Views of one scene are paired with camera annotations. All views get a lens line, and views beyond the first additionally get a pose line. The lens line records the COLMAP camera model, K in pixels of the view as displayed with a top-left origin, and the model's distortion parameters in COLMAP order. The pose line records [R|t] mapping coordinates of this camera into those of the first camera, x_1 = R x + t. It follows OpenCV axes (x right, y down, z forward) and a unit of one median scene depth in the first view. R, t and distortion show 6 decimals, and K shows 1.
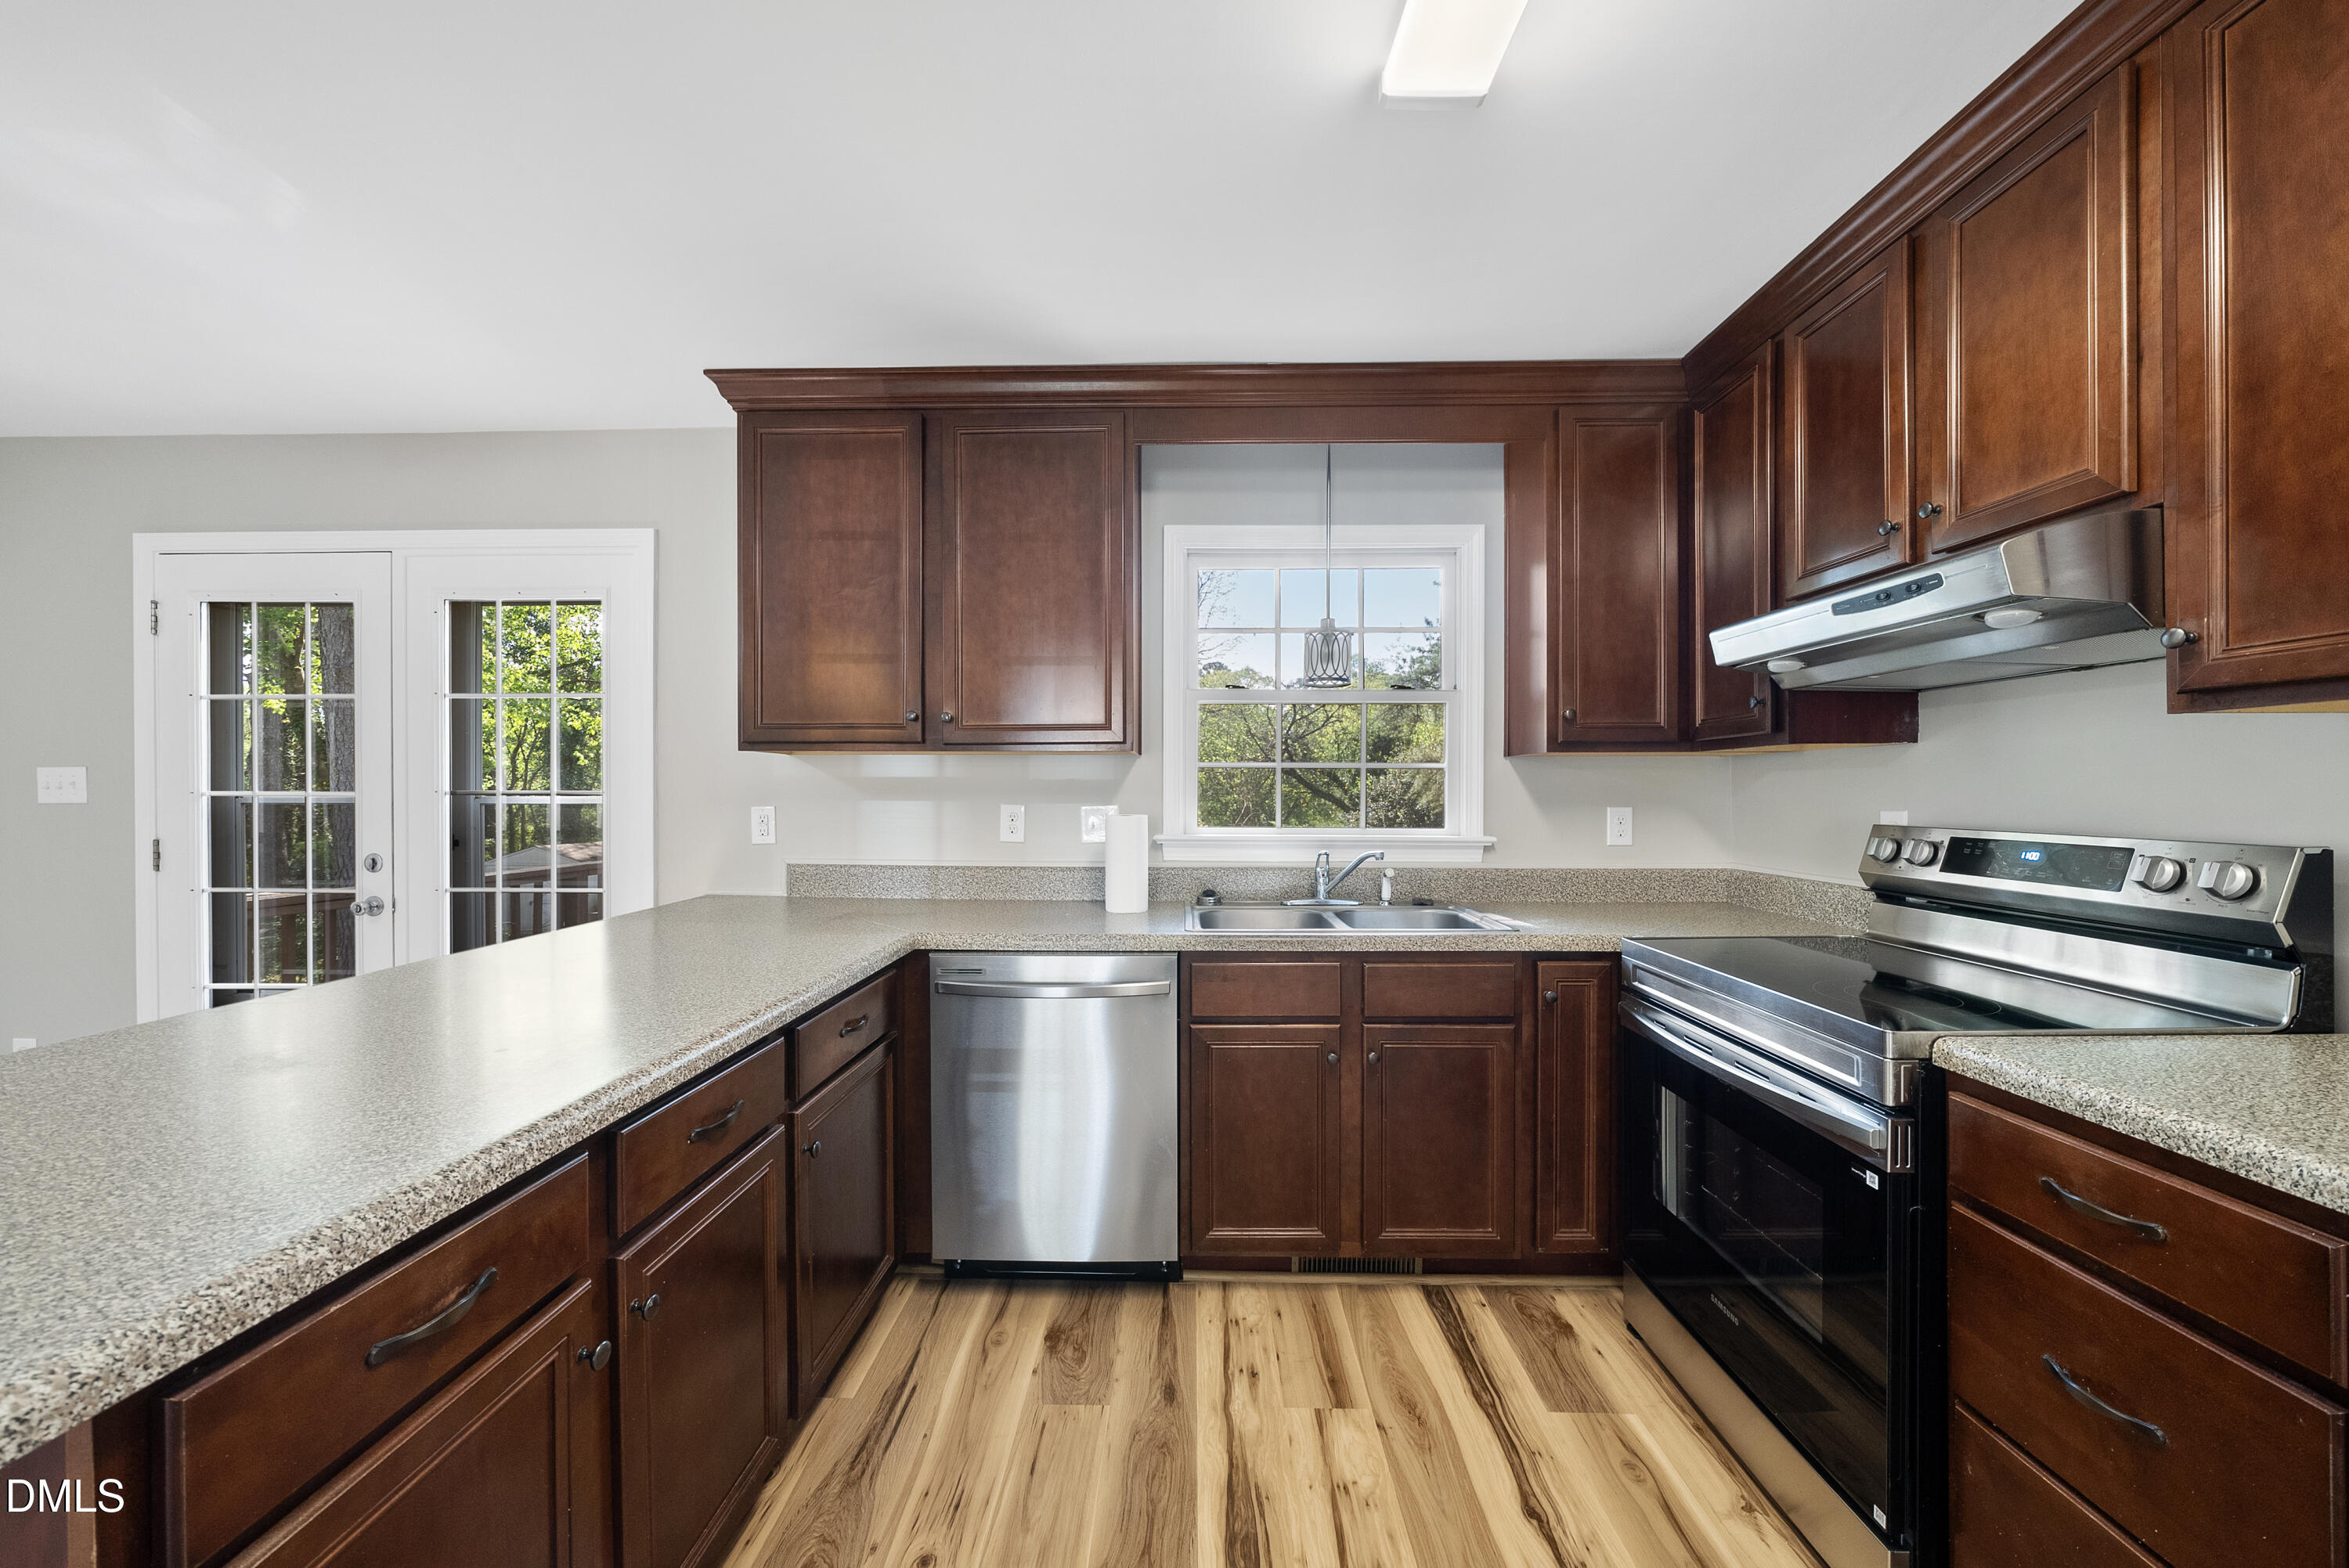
lens RADIAL K [[823.1, 0, 1175.7], [0, 823.1, 801.8], [0, 0, 1]] dist [-0.008665, 0.000058]
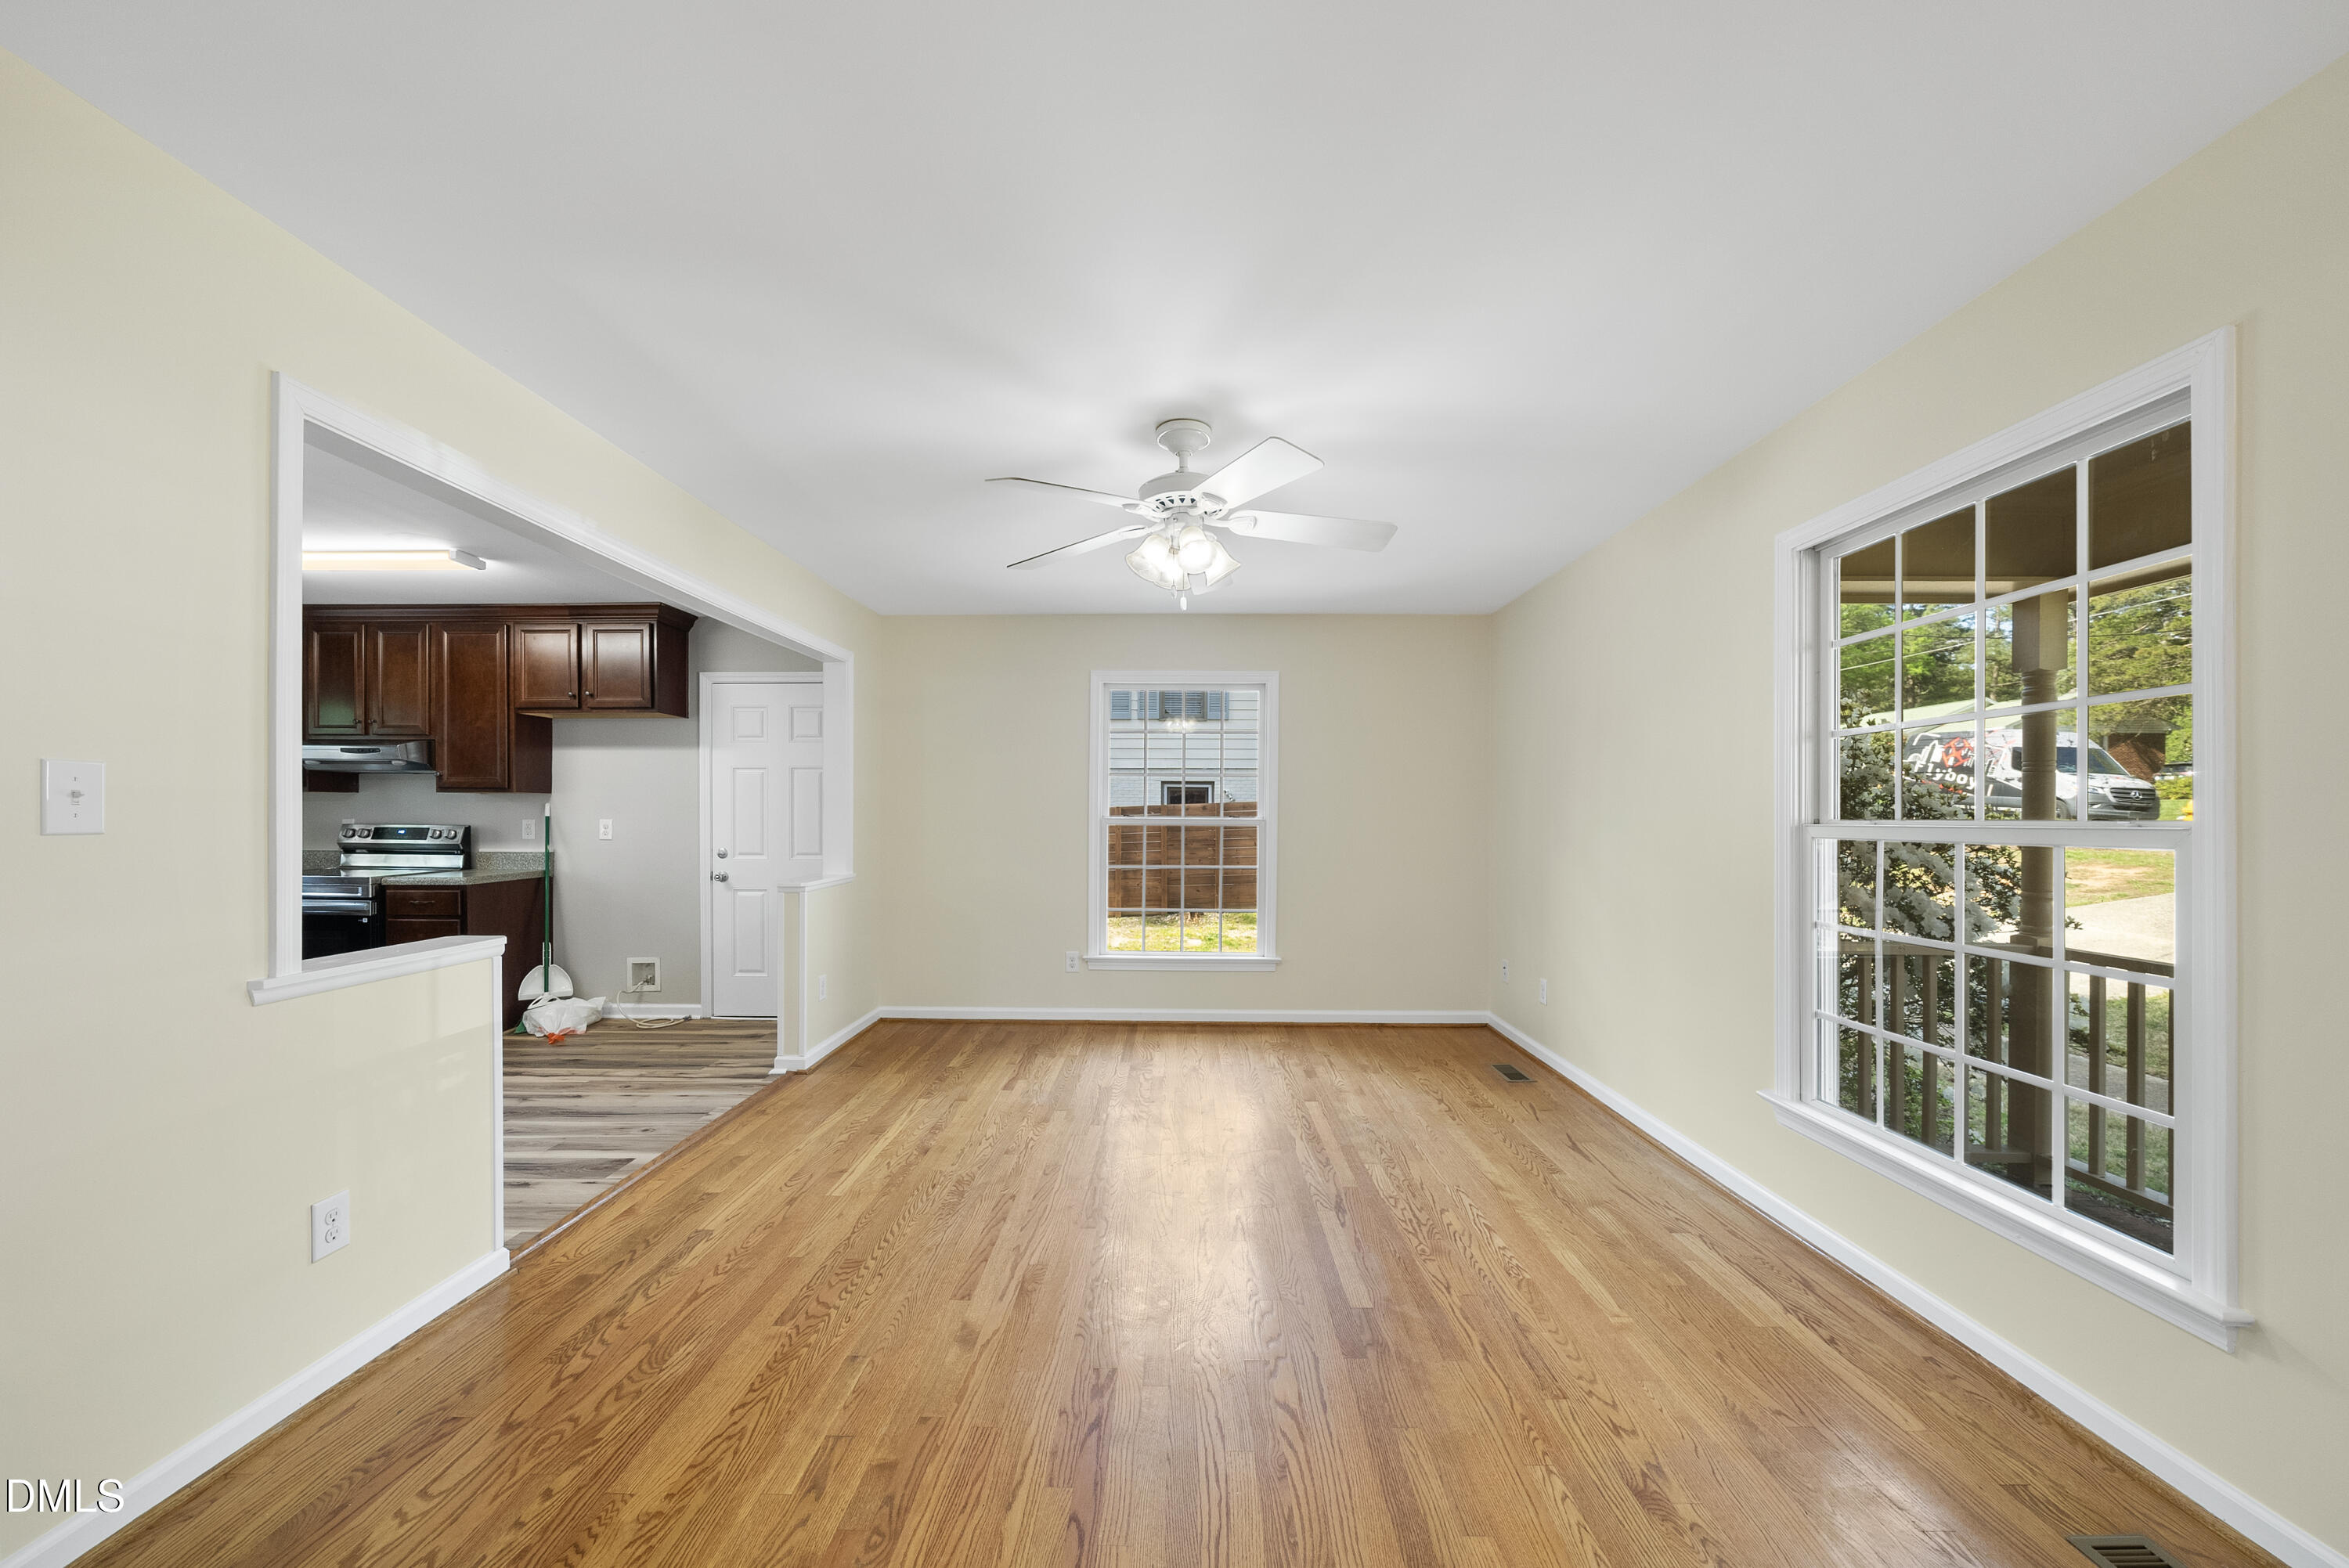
lens RADIAL K [[844.9, 0, 1169.0], [0, 844.9, 808.2], [0, 0, 1]] dist [0.000000, -0.000027]
pose [[-0.012710, 0.007036, 0.999894, -1.624597], [0.015429, 0.999858, -0.006840, 0.029974], [-0.999800, 0.015341, -0.012817, -1.389424]]
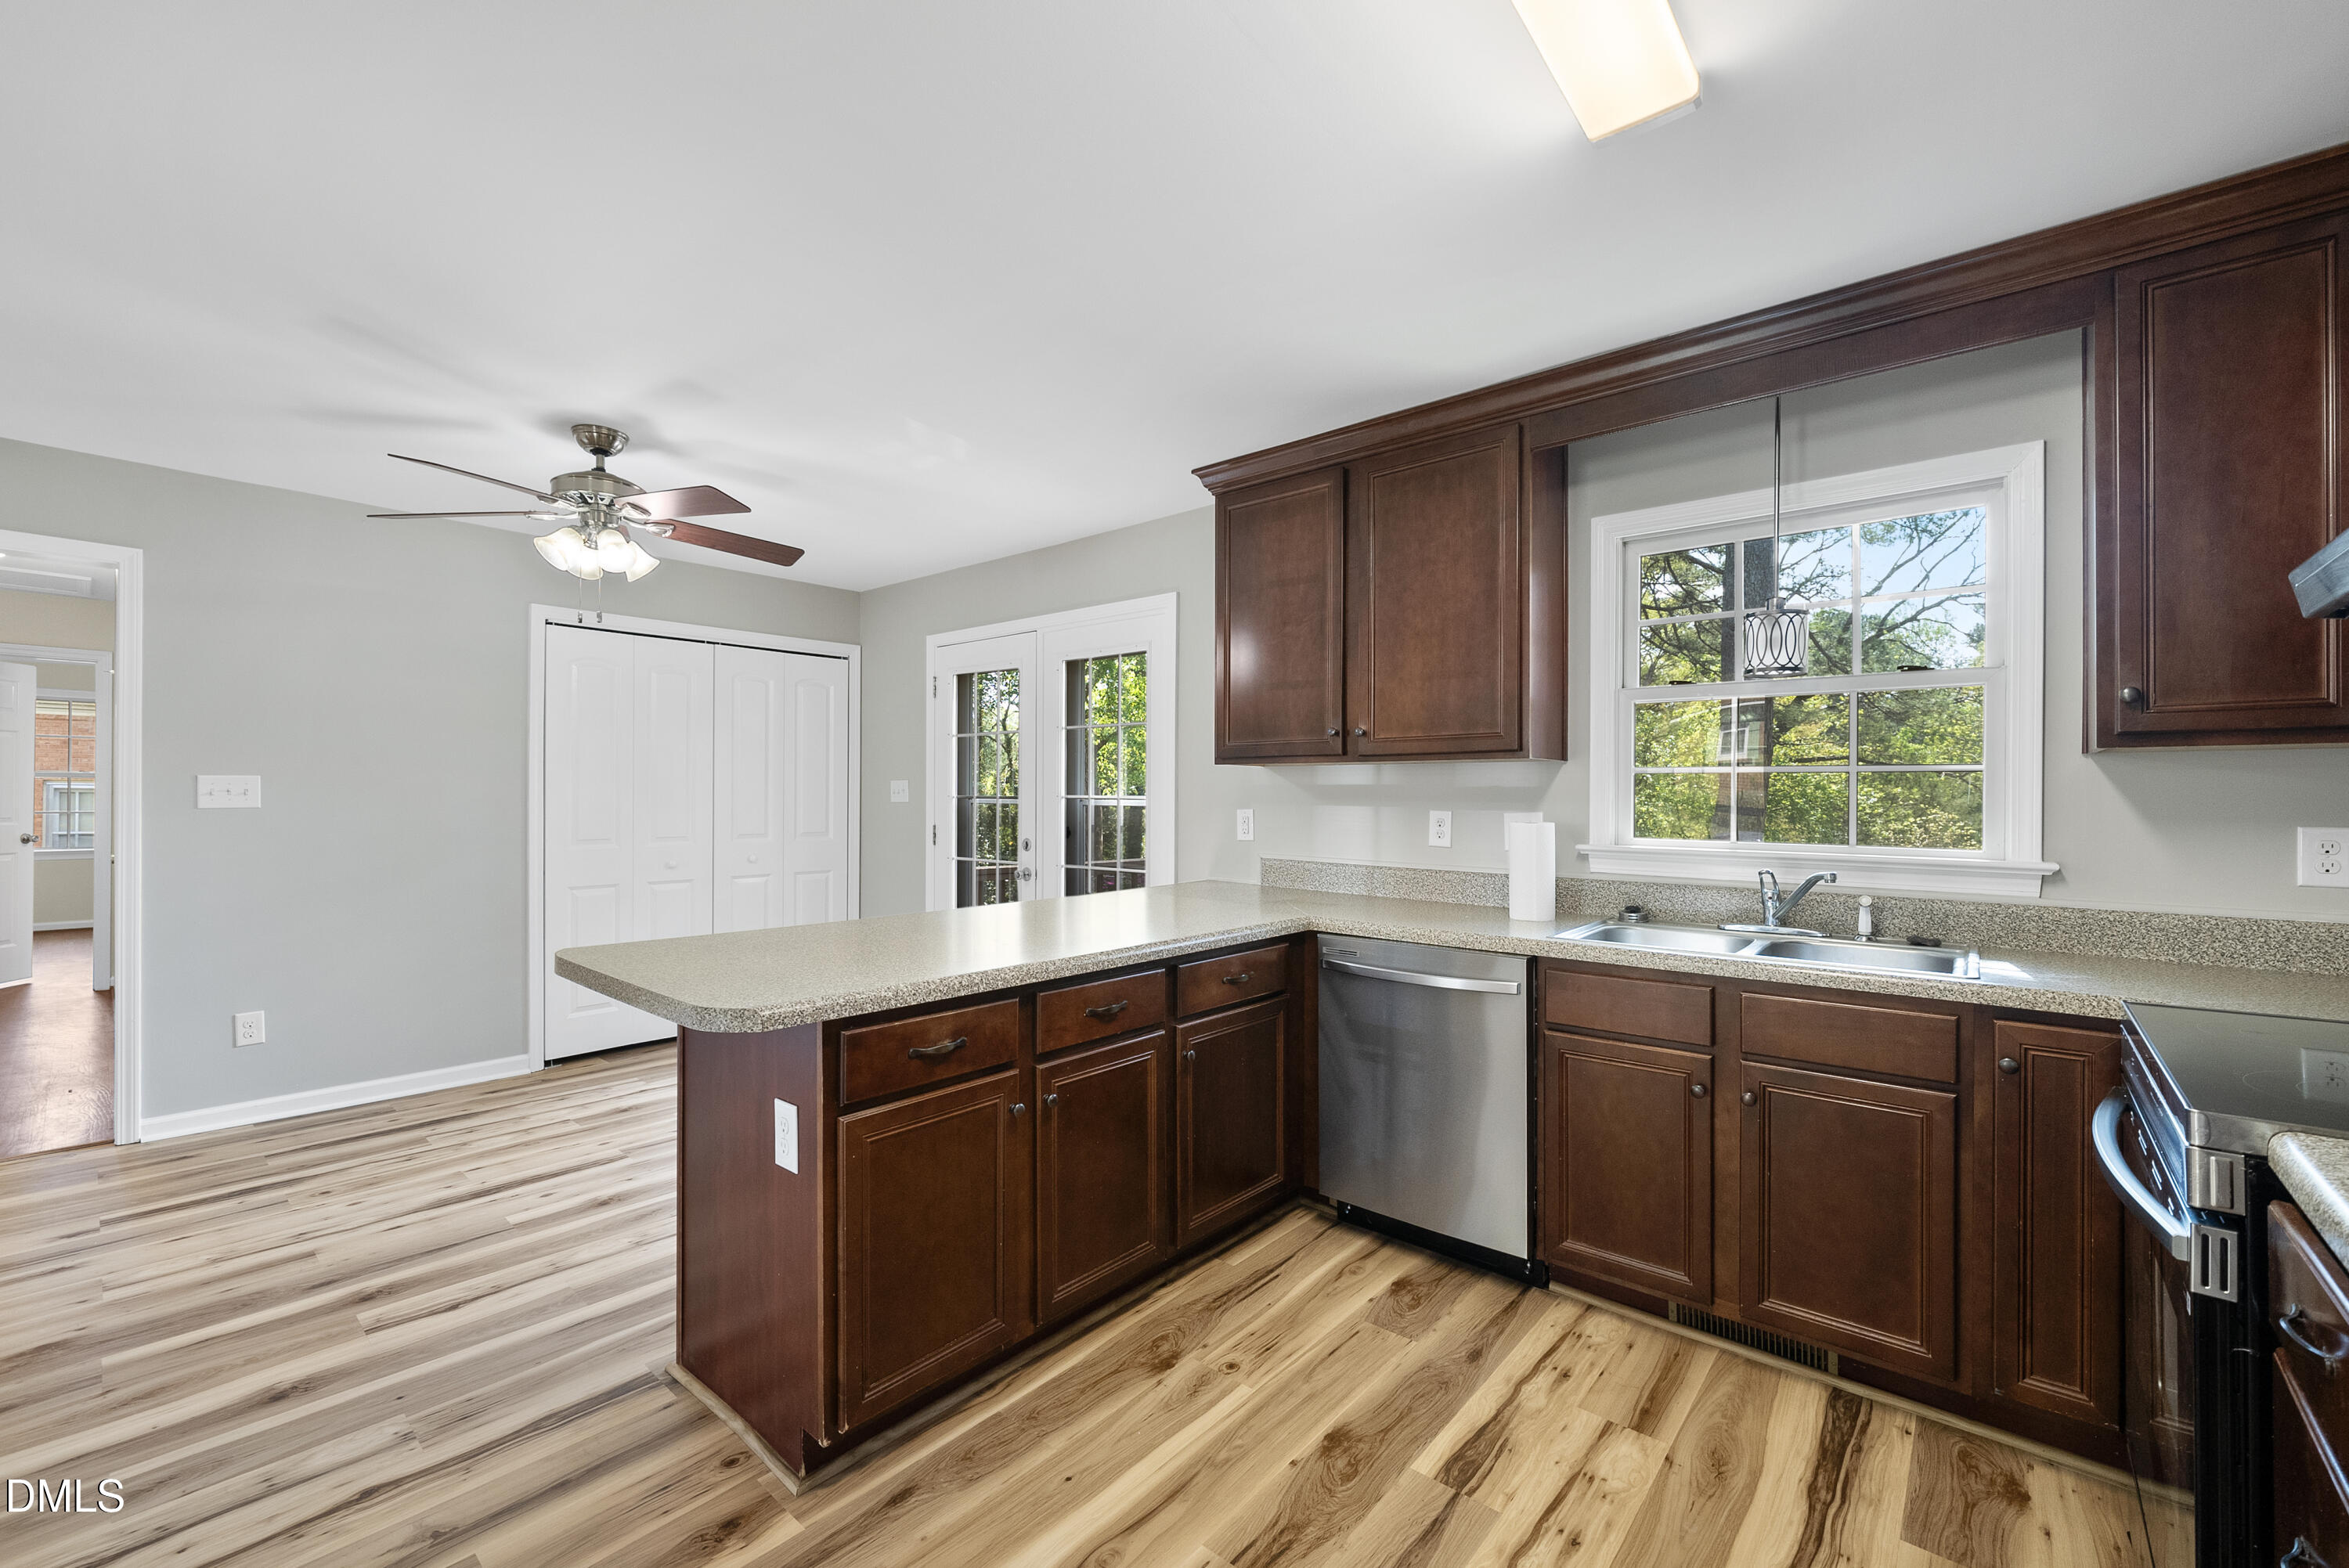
lens RADIAL K [[934.2, 0, 1188.0], [0, 934.2, 812.1], [0, 0, 1]] dist [-0.006516, 0.000500]
pose [[0.780438, 0.014221, -0.625071, 0.367805], [-0.012598, 0.999896, 0.007020, 0.001108], [0.625106, 0.002397, 0.780536, -0.159004]]
